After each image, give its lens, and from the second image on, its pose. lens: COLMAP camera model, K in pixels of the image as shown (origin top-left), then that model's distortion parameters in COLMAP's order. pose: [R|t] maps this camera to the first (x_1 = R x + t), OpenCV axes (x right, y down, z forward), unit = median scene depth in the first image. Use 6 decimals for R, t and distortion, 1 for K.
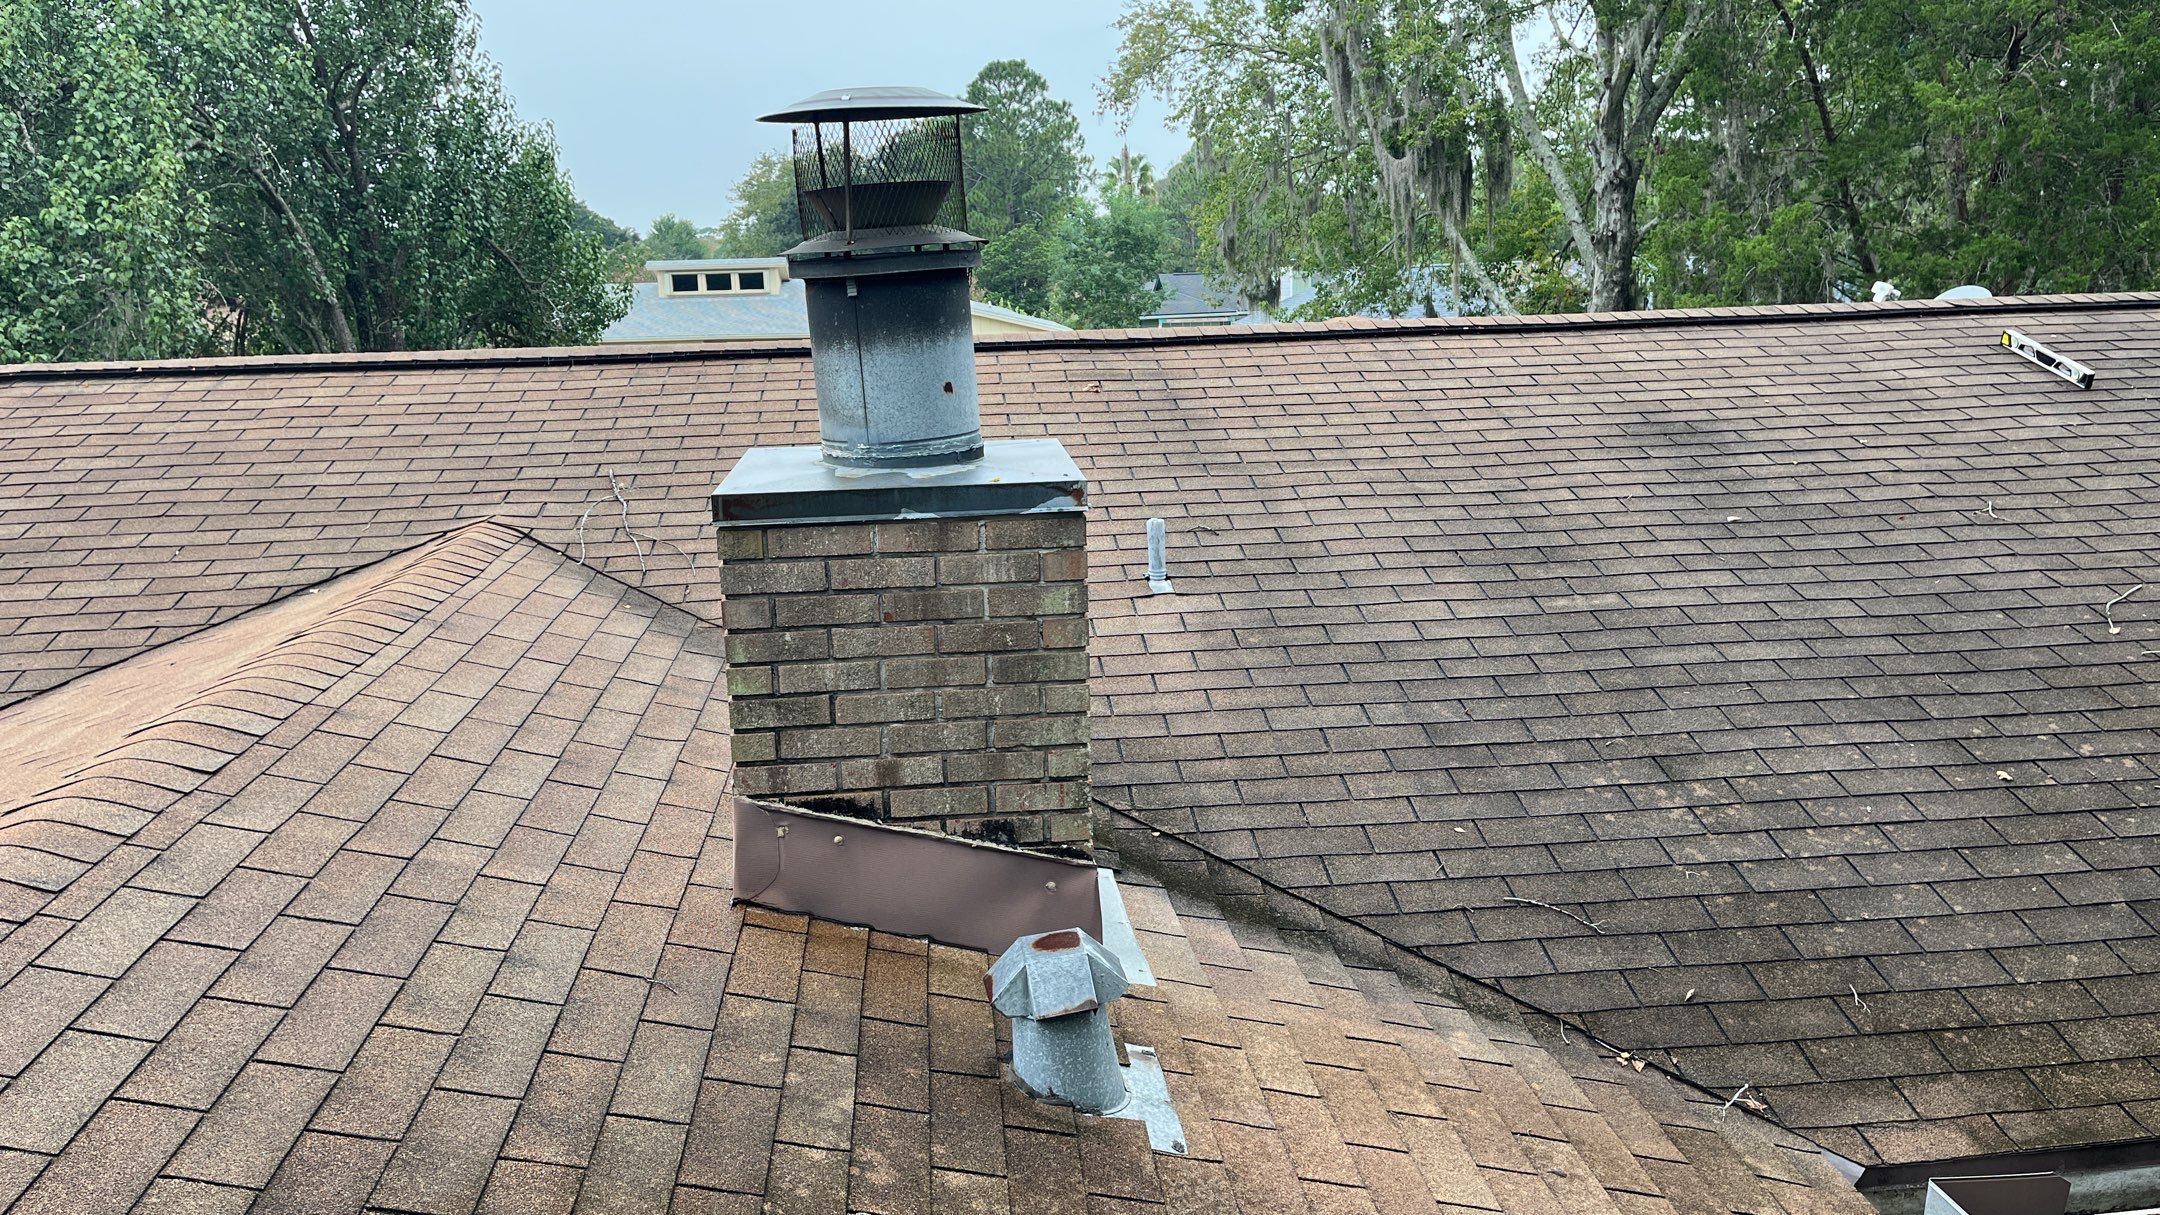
lens RADIAL K [[1626.3, 0, 1080.0], [0, 1626.3, 607.5], [0, 0, 1]] dist [0.043296, -0.001251]
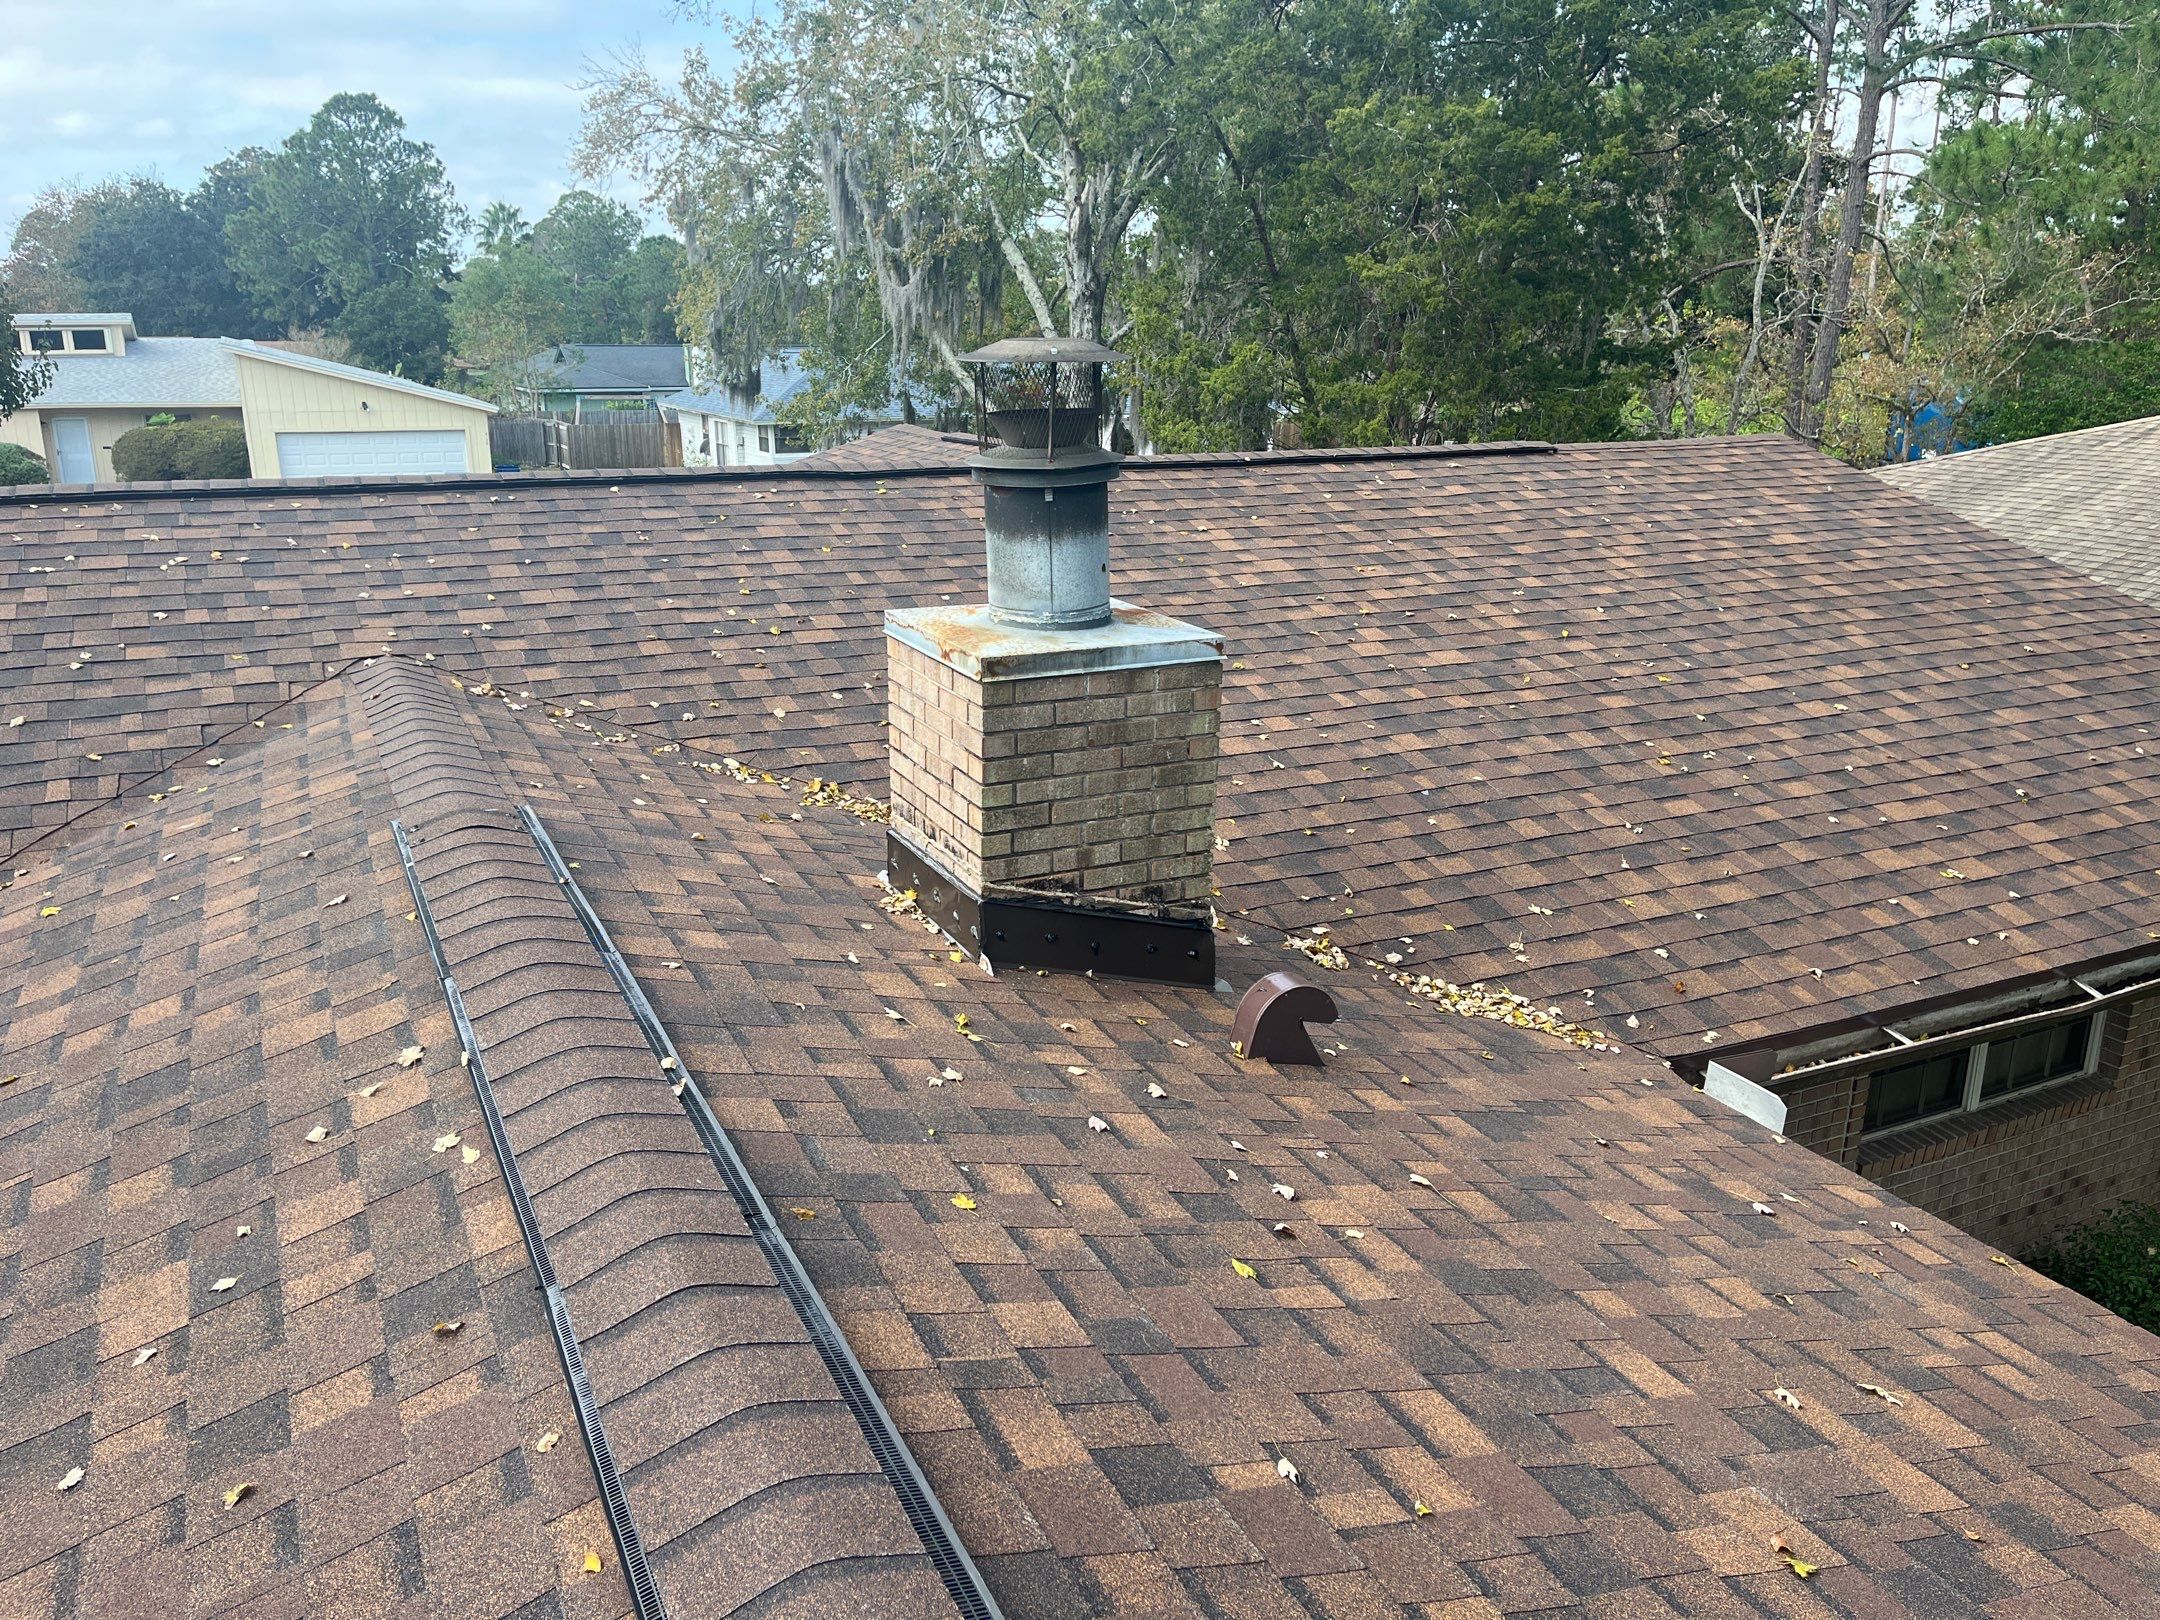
lens RADIAL K [[1606.5, 0, 1080.0], [0, 1606.5, 810.0], [0, 0, 1]] dist [0.099784, -0.120604]
pose [[0.938443, -0.063833, 0.339485, -0.568893], [0.038730, 0.996024, 0.080220, -0.044900], [-0.343256, -0.062134, 0.937184, -0.246955]]
